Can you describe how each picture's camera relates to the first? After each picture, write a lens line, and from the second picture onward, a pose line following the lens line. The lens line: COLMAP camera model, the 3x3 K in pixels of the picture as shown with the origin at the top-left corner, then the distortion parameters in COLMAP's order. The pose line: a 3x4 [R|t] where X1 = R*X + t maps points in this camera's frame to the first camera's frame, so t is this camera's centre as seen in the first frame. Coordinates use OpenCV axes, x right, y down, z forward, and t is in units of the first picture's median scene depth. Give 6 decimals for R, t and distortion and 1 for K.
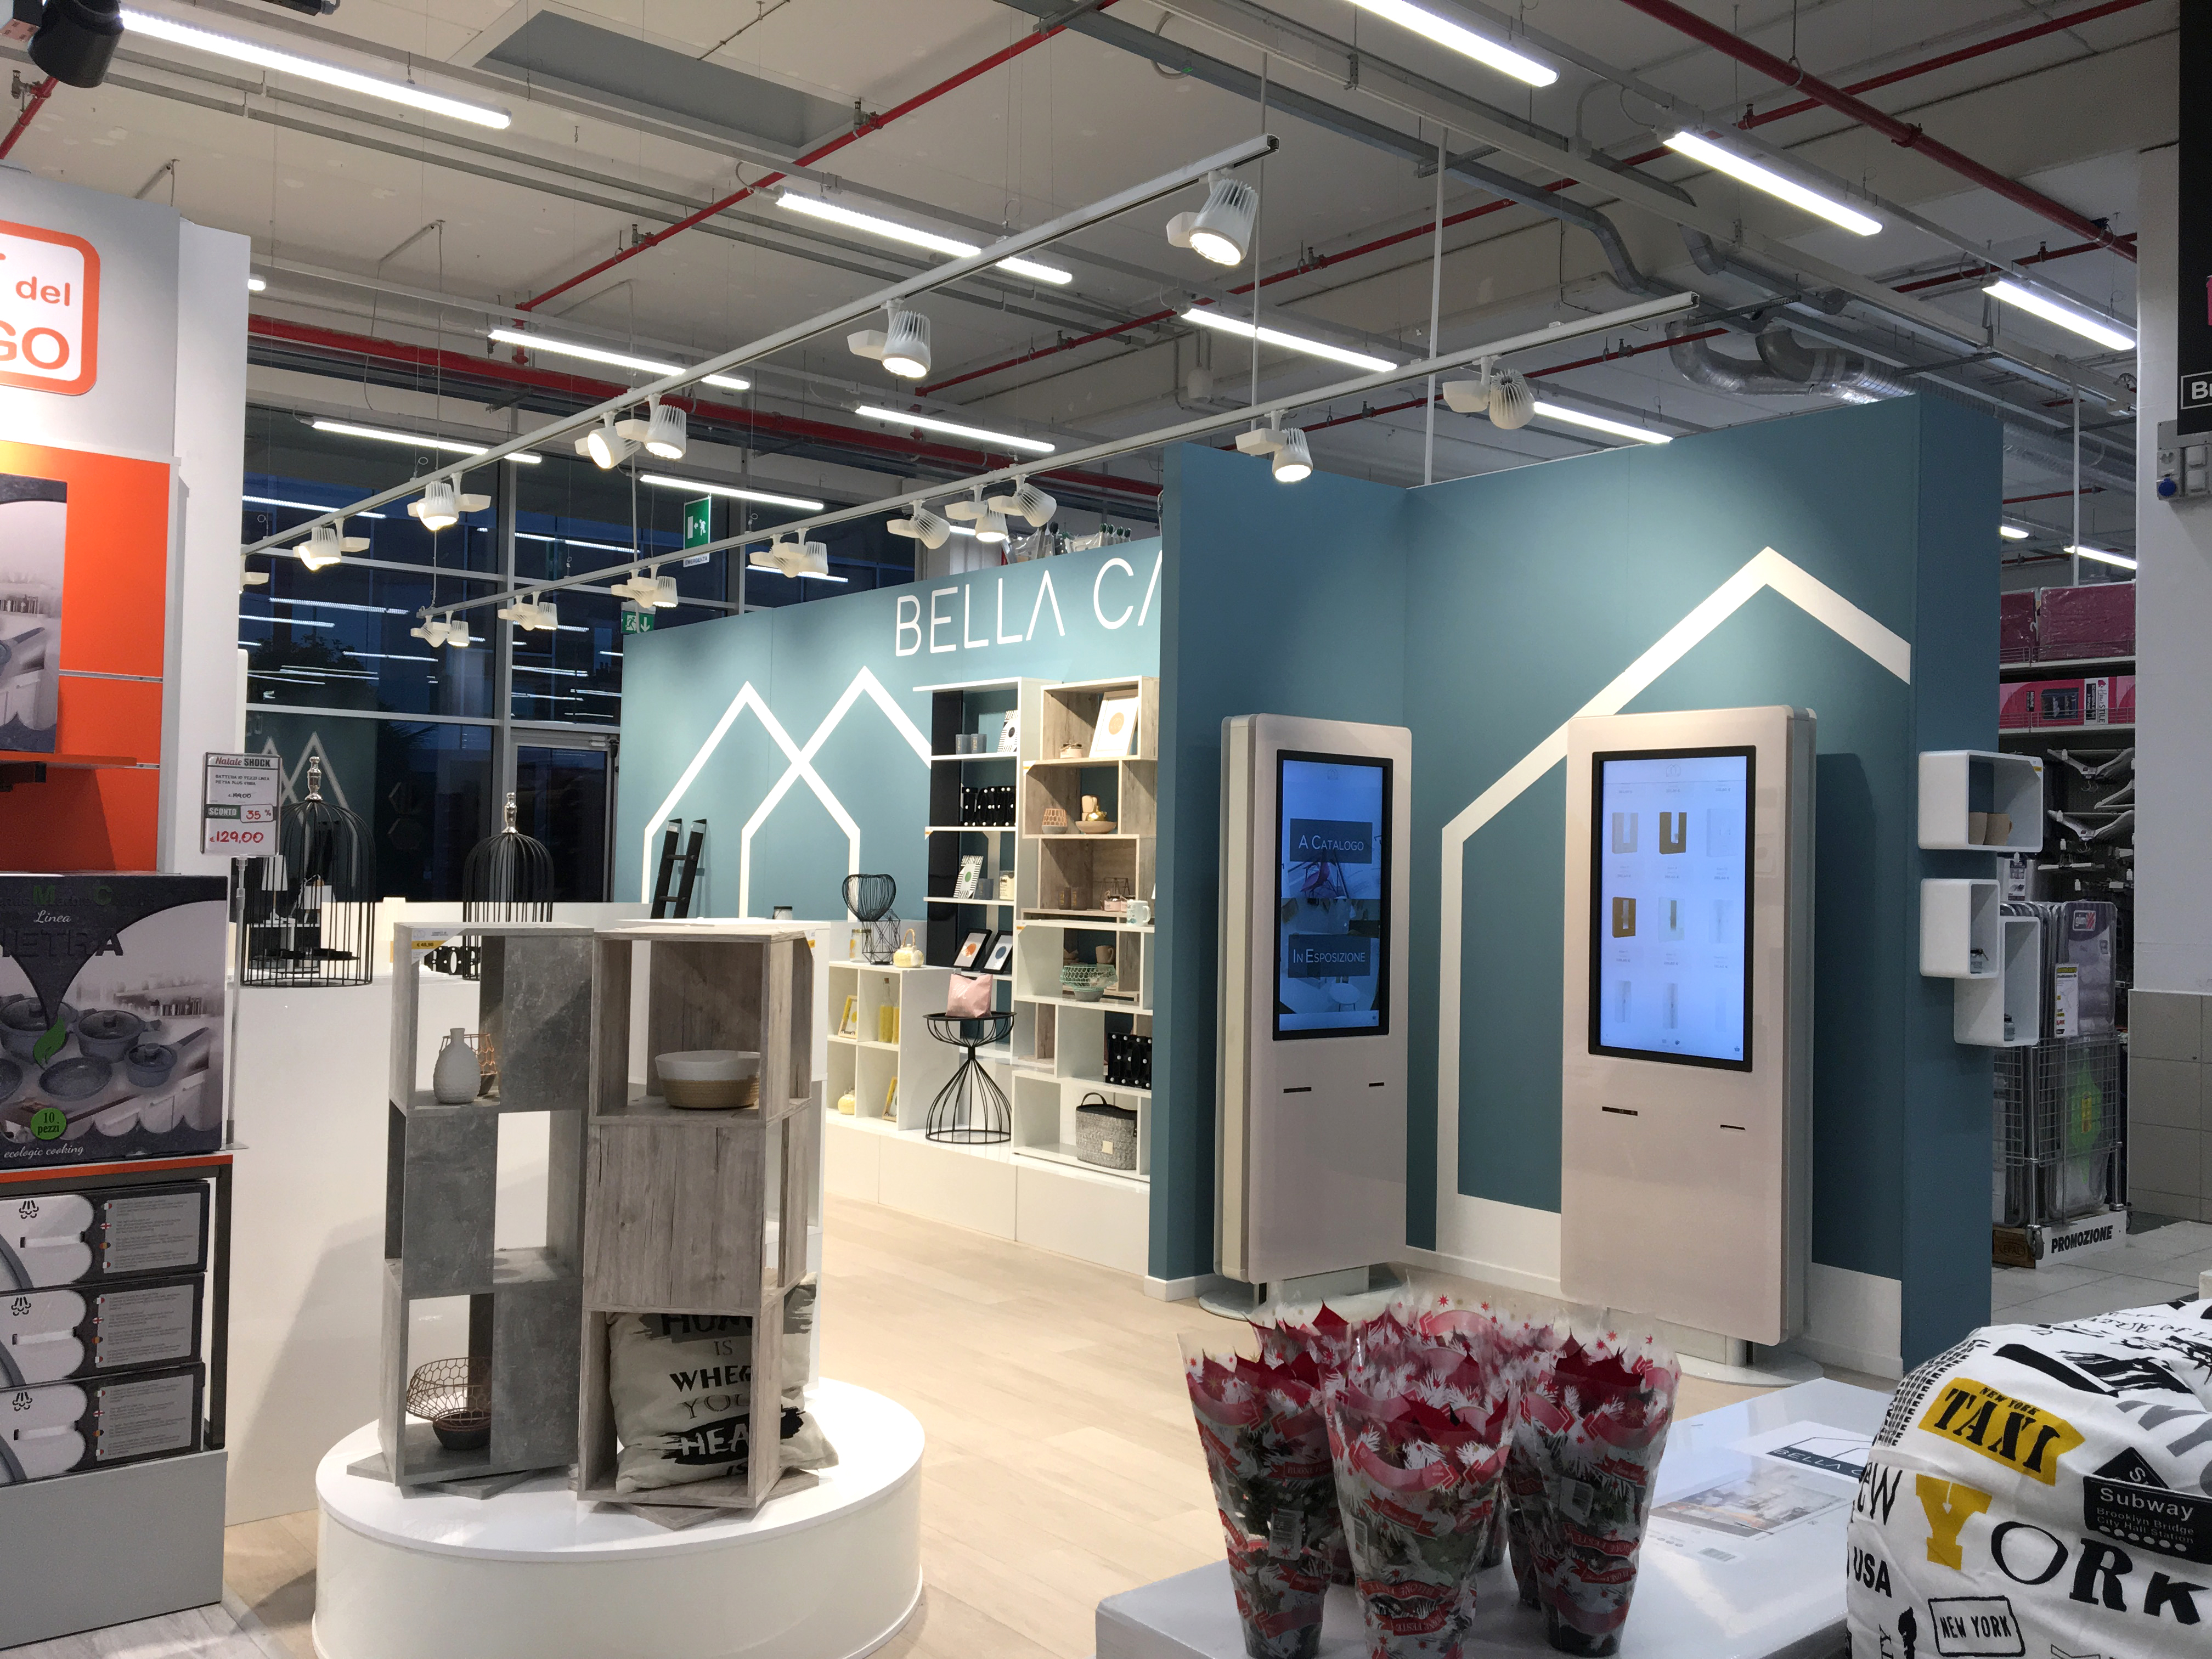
lens RADIAL K [[1863.9, 0, 1102.2], [0, 1863.9, 829.4], [0, 0, 1]] dist [0.076442, -0.111540]
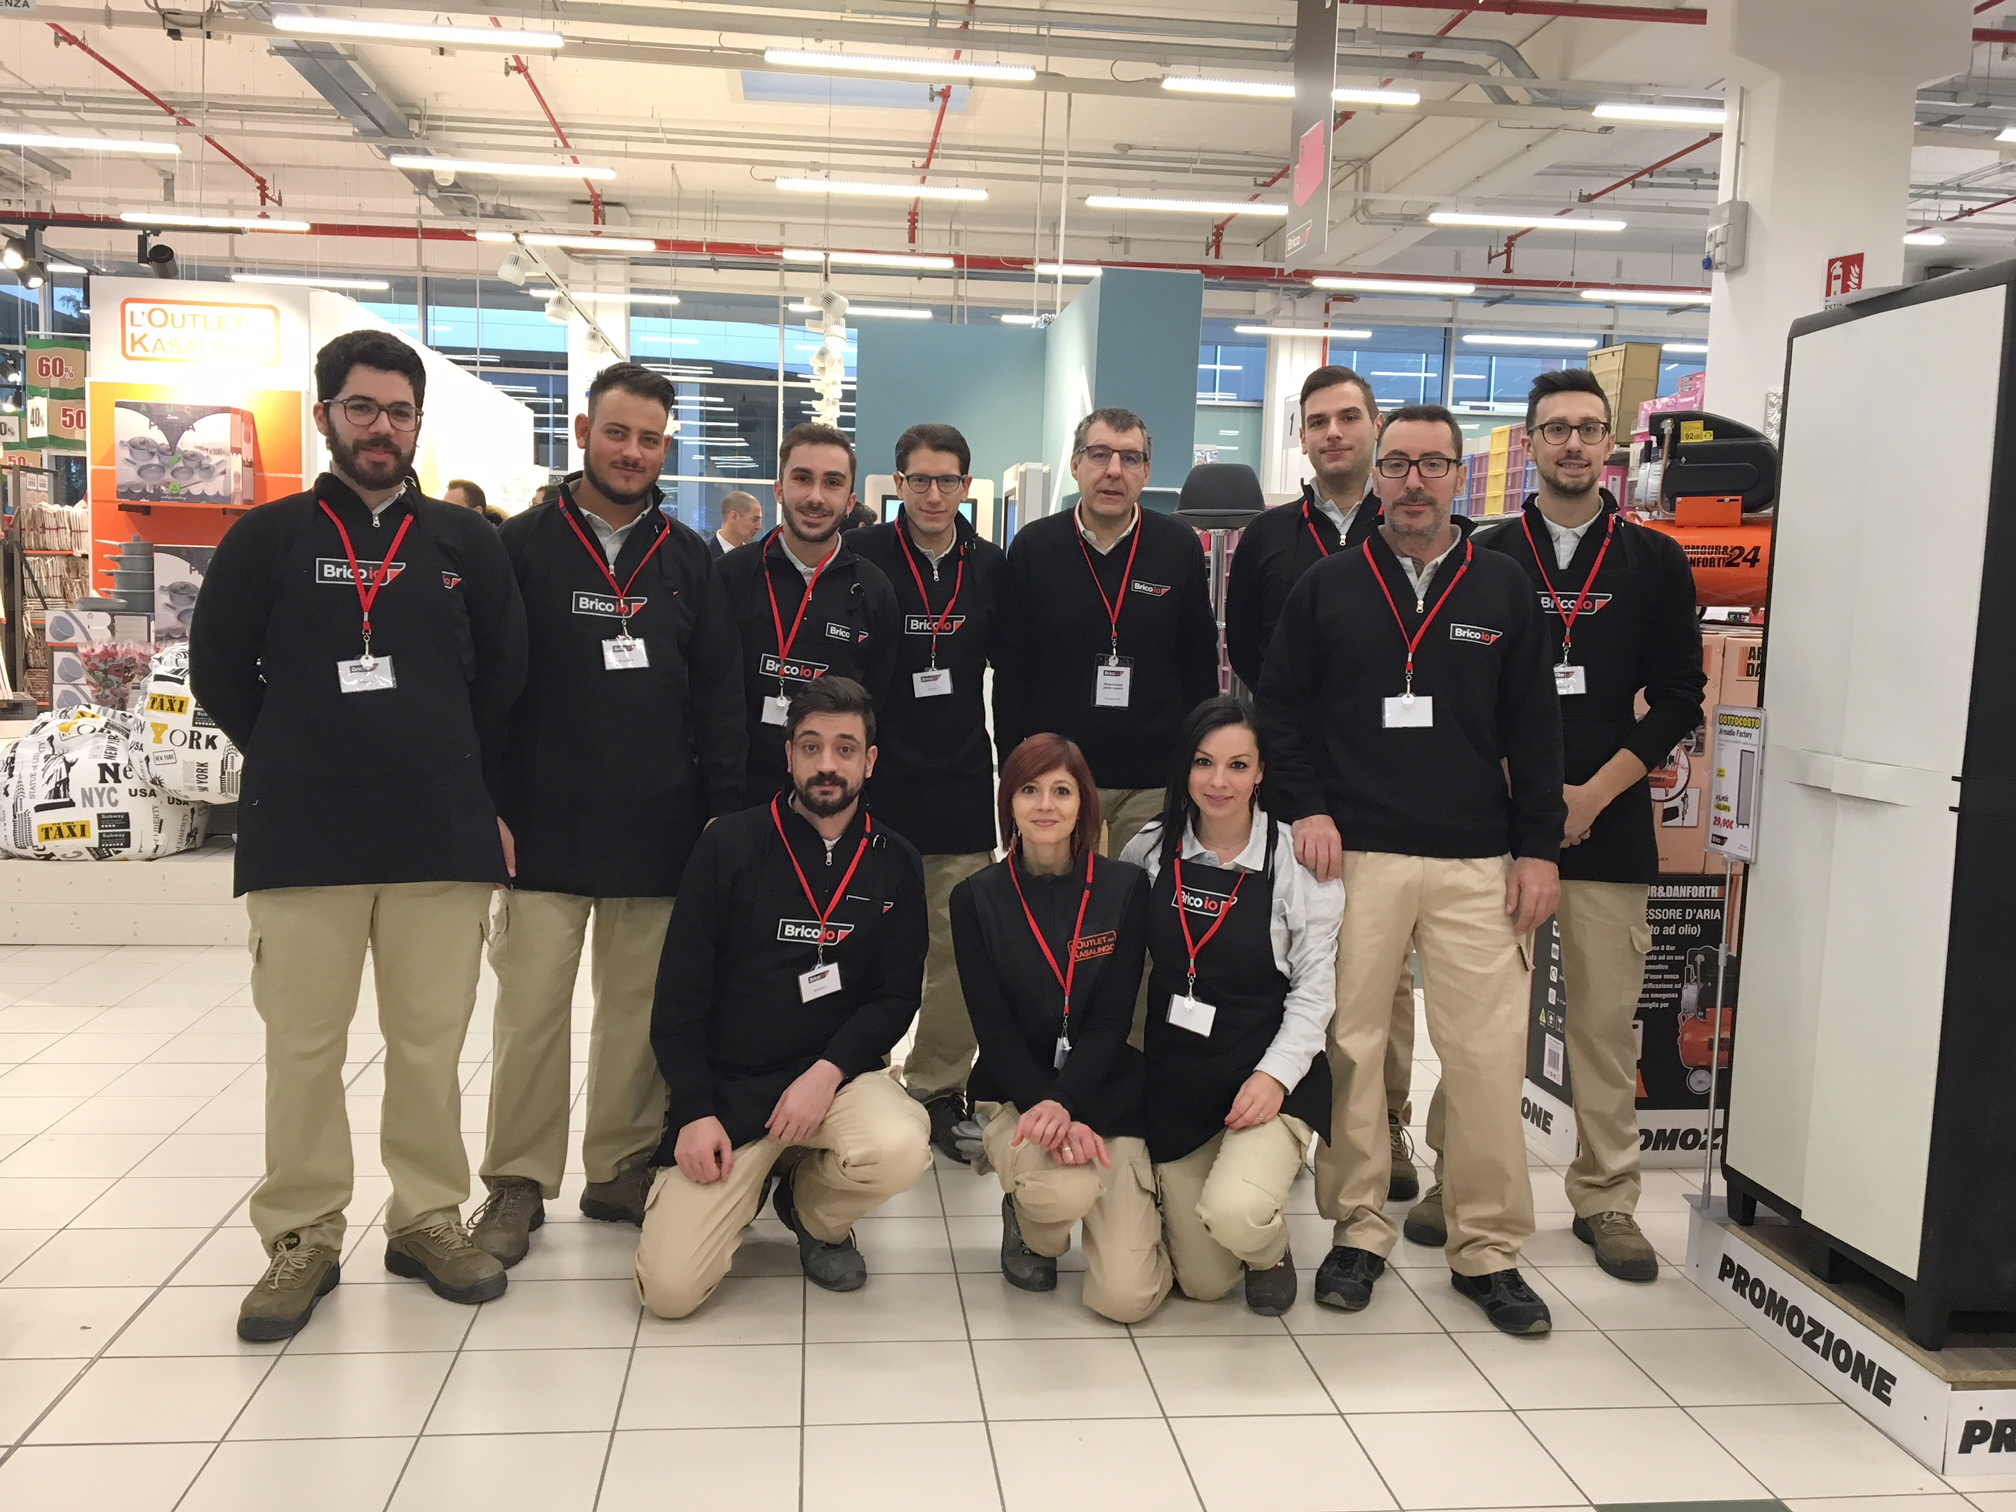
lens RADIAL K [[1698.7, 0, 1007.5], [0, 1698.7, 753.7], [0, 0, 1]] dist [0.076442, -0.111540]
pose [[0.833550, 0.059672, -0.549212, 1.843251], [-0.006792, 0.995181, 0.097818, 0.070880], [0.552403, -0.077806, 0.829938, -0.513362]]
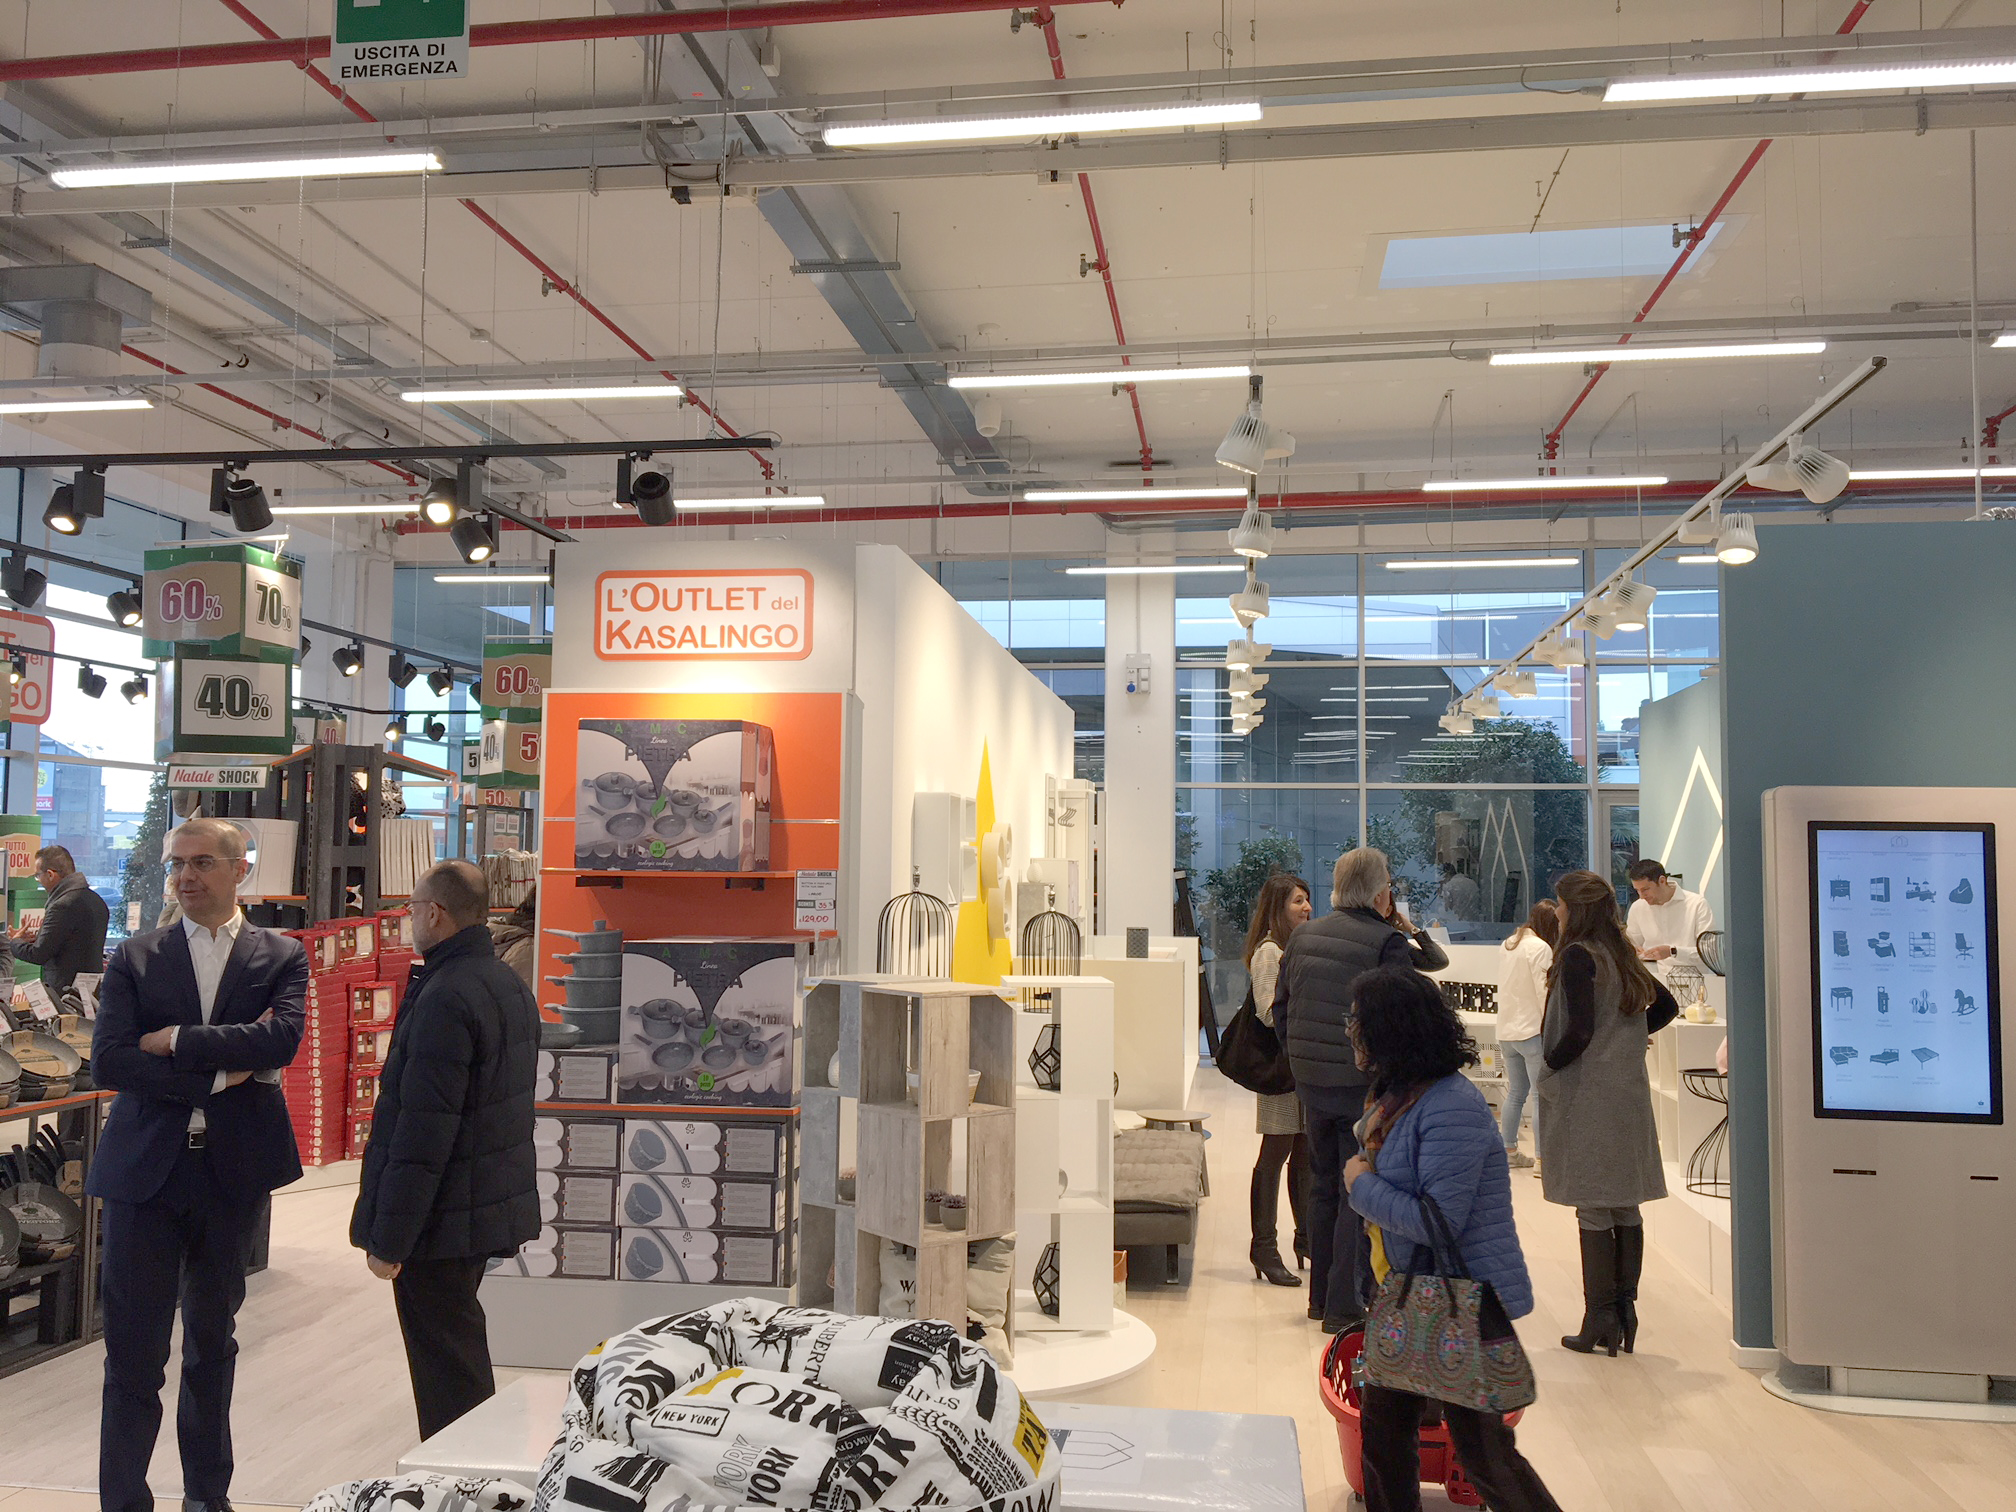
lens RADIAL K [[1698.7, 0, 1000.4], [0, 1698.7, 750.9], [0, 0, 1]] dist [0.076442, -0.111540]
pose [[0.668651, -0.063916, -0.740825, 0.814343], [0.013735, 0.997191, -0.073637, -0.032515], [0.743450, 0.039062, 0.667650, 0.108500]]
